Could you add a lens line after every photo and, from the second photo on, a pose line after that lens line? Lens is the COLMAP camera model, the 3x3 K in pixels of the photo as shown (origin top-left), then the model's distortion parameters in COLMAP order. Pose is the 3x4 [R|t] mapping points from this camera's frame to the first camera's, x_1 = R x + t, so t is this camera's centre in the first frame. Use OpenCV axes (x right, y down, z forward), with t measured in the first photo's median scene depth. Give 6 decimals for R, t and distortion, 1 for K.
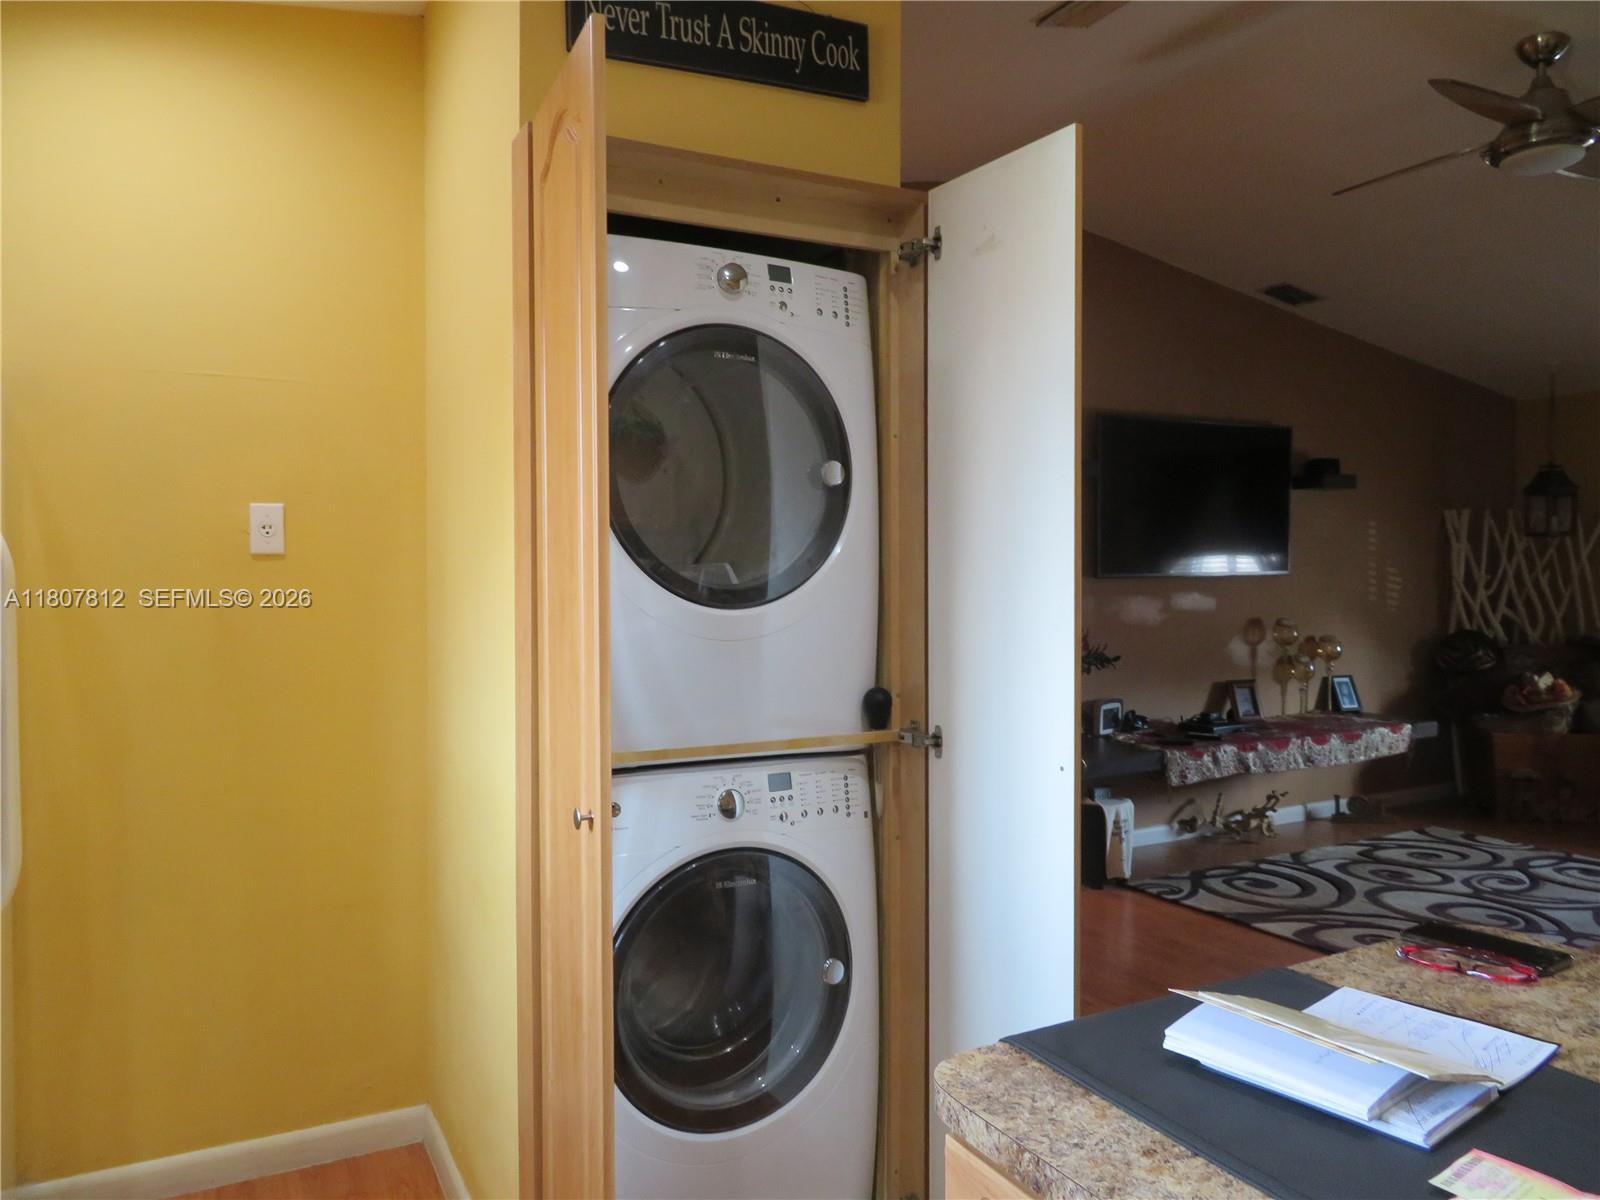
lens RADIAL K [[1161.6, 0, 800.5], [0, 1161.6, 598.6], [0, 0, 1]] dist [-0.010734, 0.018510]
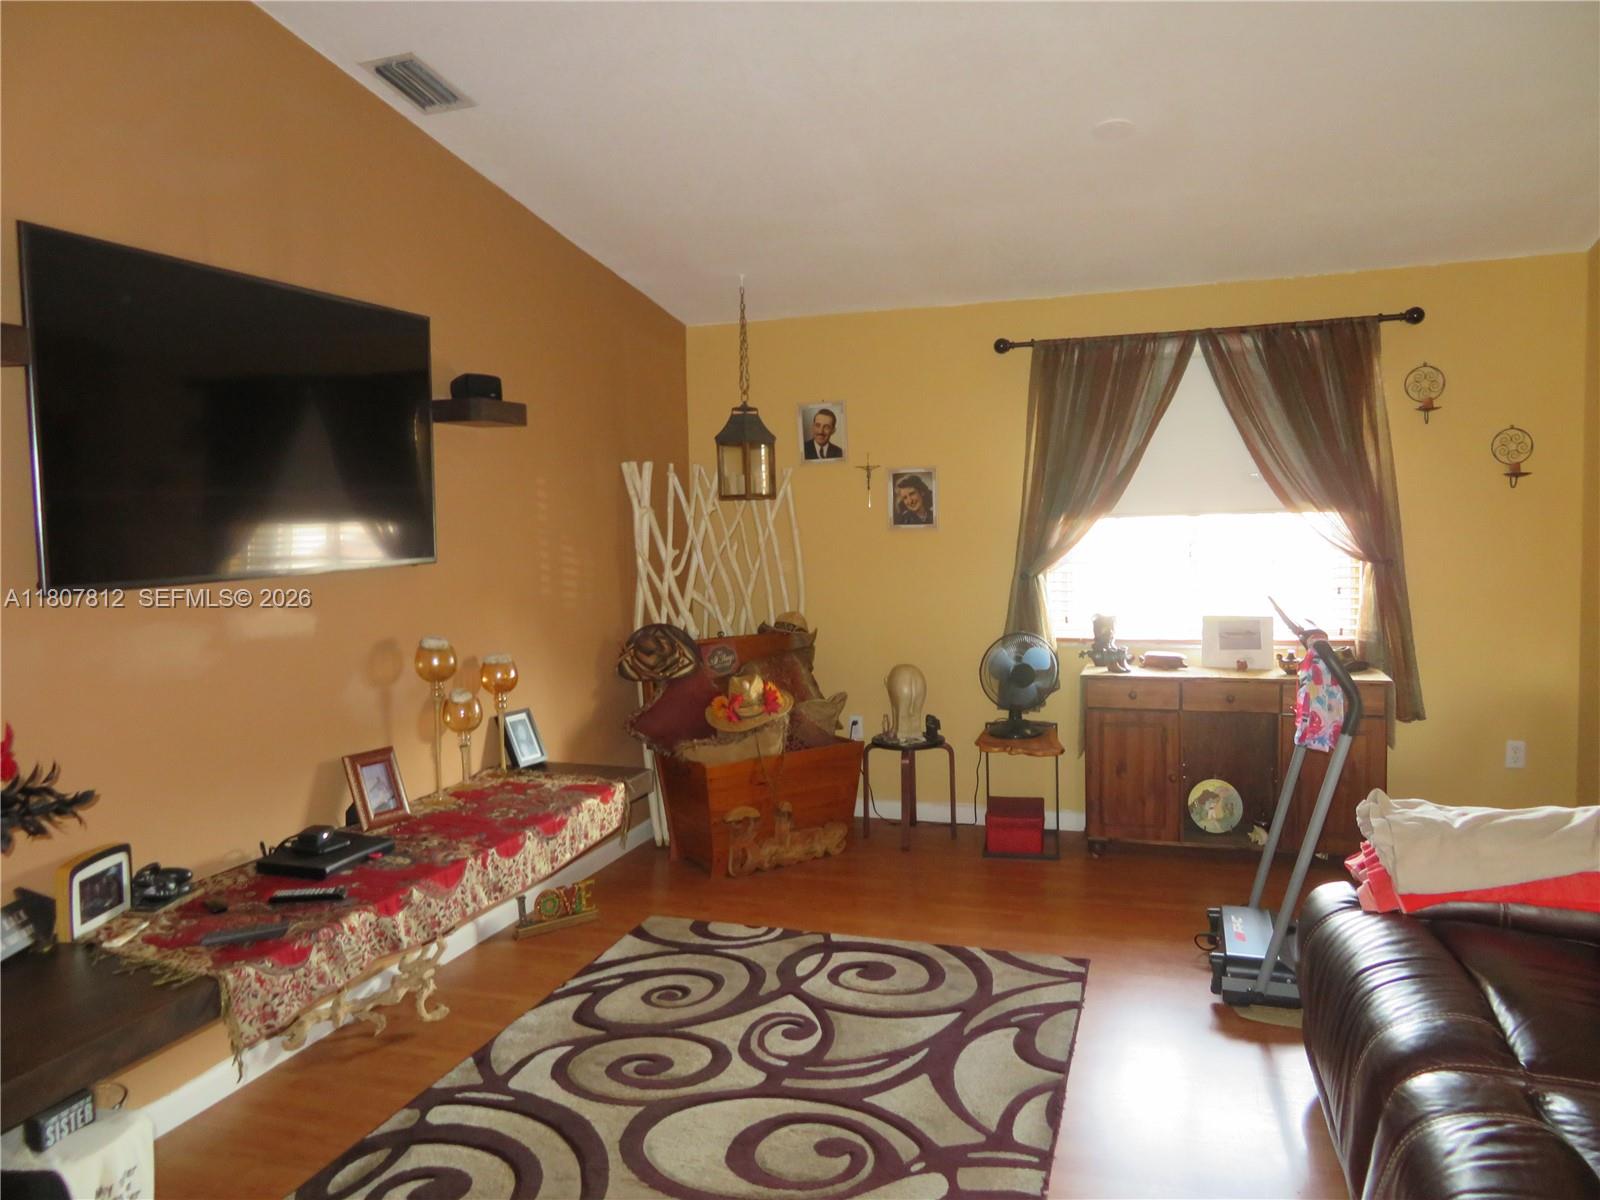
lens RADIAL K [[1161.6, 0, 804.1], [0, 1161.6, 598.7], [0, 0, 1]] dist [-0.010734, 0.018510]
pose [[0.734535, -0.060056, 0.675908, 0.152701], [0.034412, 0.998091, 0.051286, -0.027341], [-0.677698, -0.014412, 0.735199, 0.427327]]
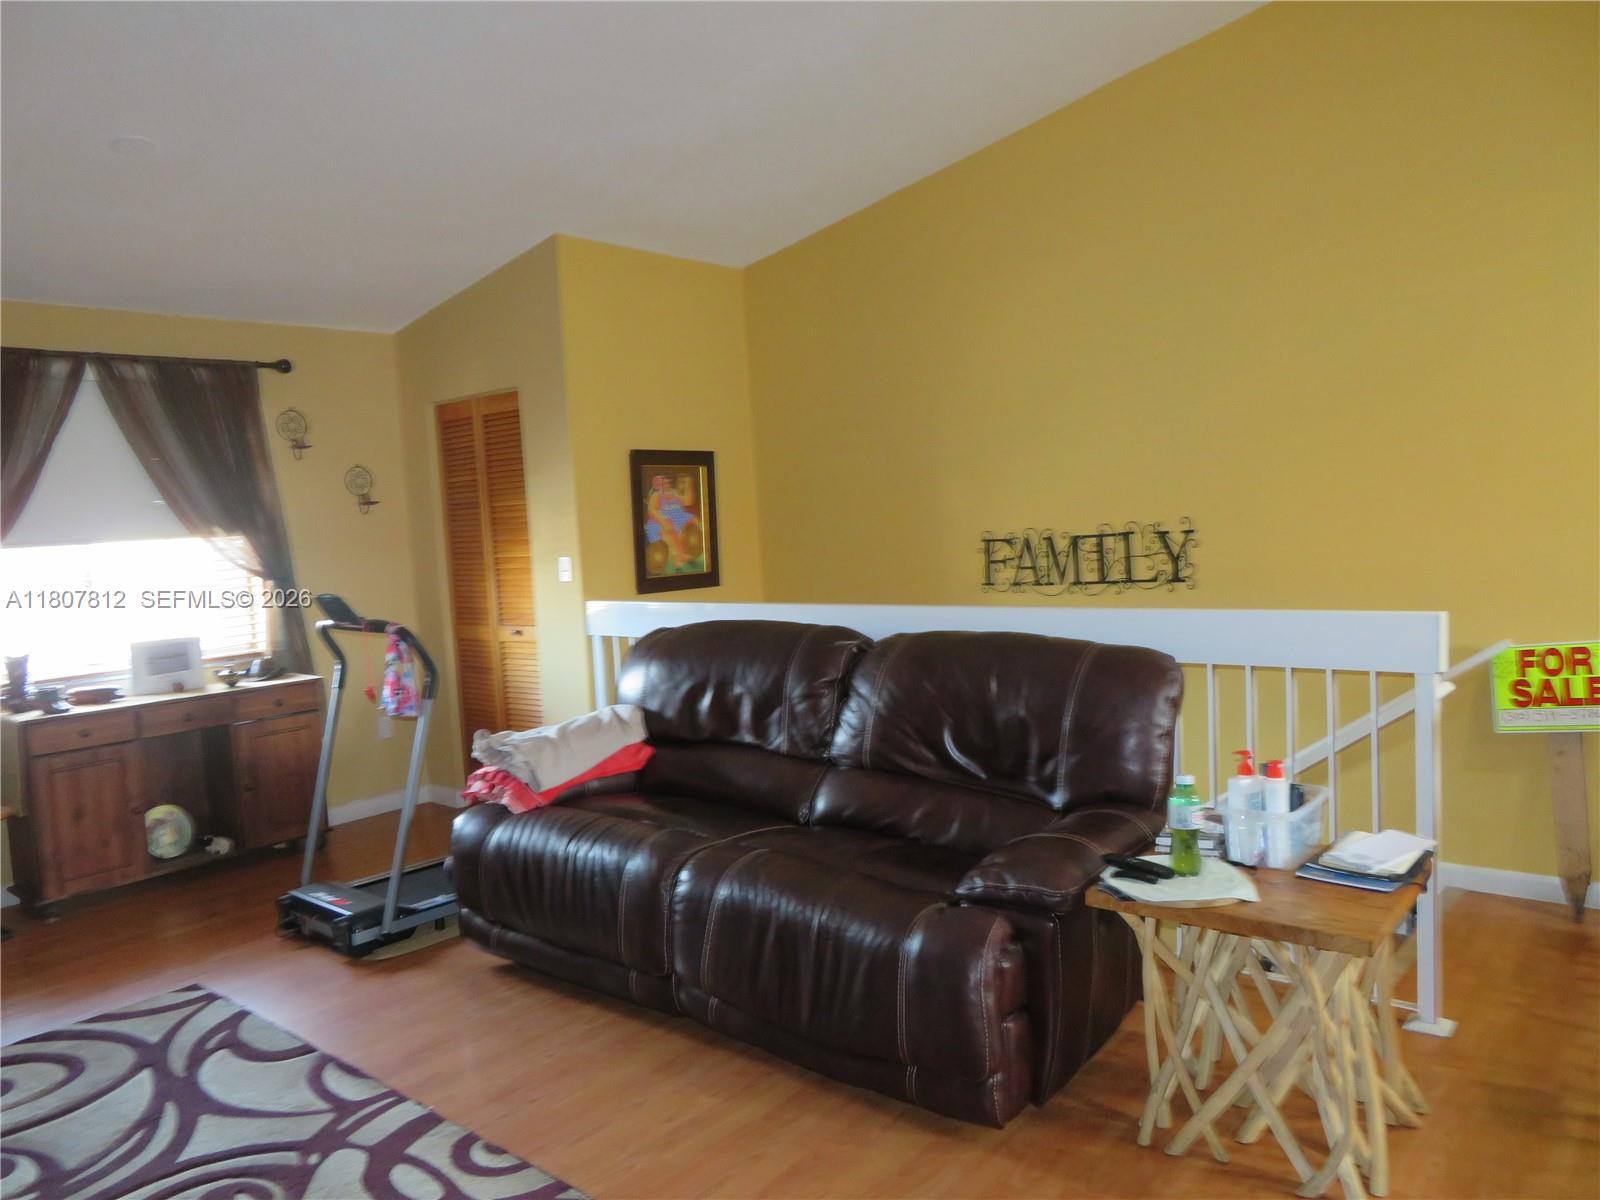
lens RADIAL K [[1161.6, 0, 801.2], [0, 1161.6, 598.3], [0, 0, 1]] dist [-0.010734, 0.018510]
pose [[-0.362669, -0.041090, 0.931012, 0.005913], [0.076742, 0.994318, 0.073778, -0.019258], [-0.928753, 0.098205, -0.357455, 0.671311]]
